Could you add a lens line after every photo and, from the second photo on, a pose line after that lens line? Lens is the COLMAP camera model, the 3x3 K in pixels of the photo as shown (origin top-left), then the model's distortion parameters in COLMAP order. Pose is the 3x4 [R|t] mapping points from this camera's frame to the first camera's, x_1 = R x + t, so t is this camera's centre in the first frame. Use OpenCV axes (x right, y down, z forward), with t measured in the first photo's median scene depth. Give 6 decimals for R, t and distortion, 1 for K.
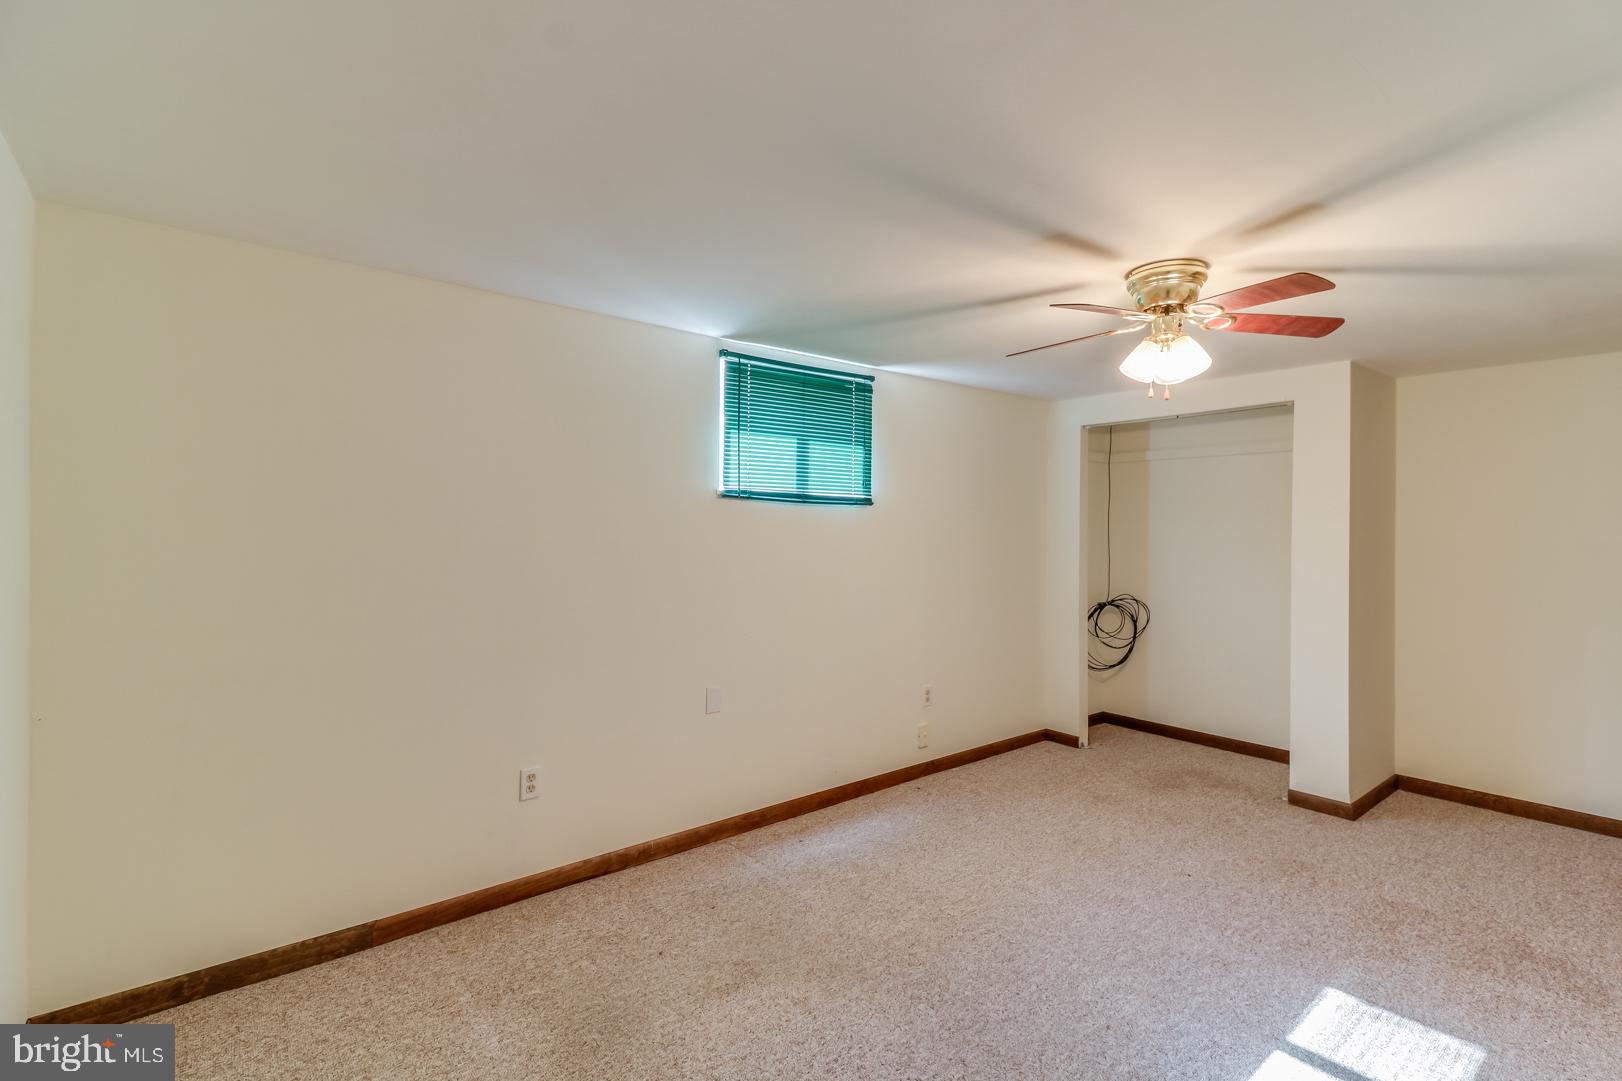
lens RADIAL K [[737.7, 0, 804.6], [0, 737.7, 519.1], [0, 0, 1]] dist [0.017981, -0.000294]
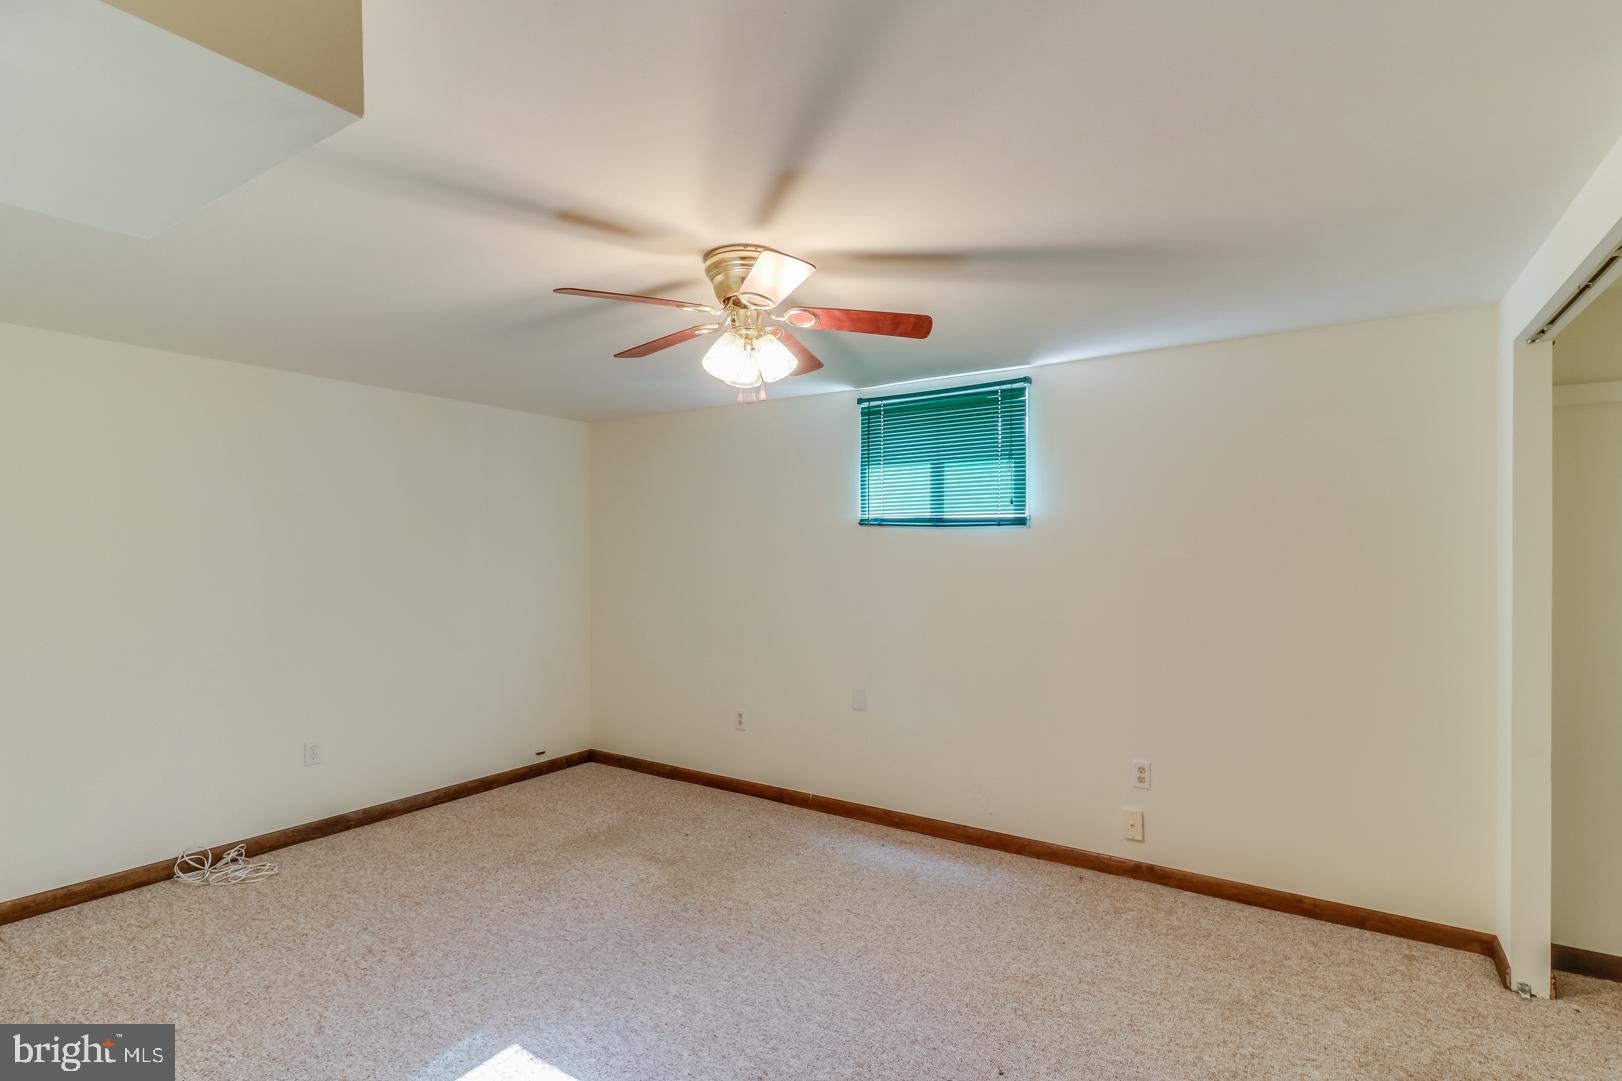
lens RADIAL K [[742.9, 0, 837.6], [0, 742.9, 545.8], [0, 0, 1]] dist [0.023180, -0.015677]
pose [[0.338493, -0.014086, -0.940864, 0.903632], [0.011052, 0.999878, -0.010993, 0.013917], [0.940904, -0.006678, 0.338607, 0.528234]]
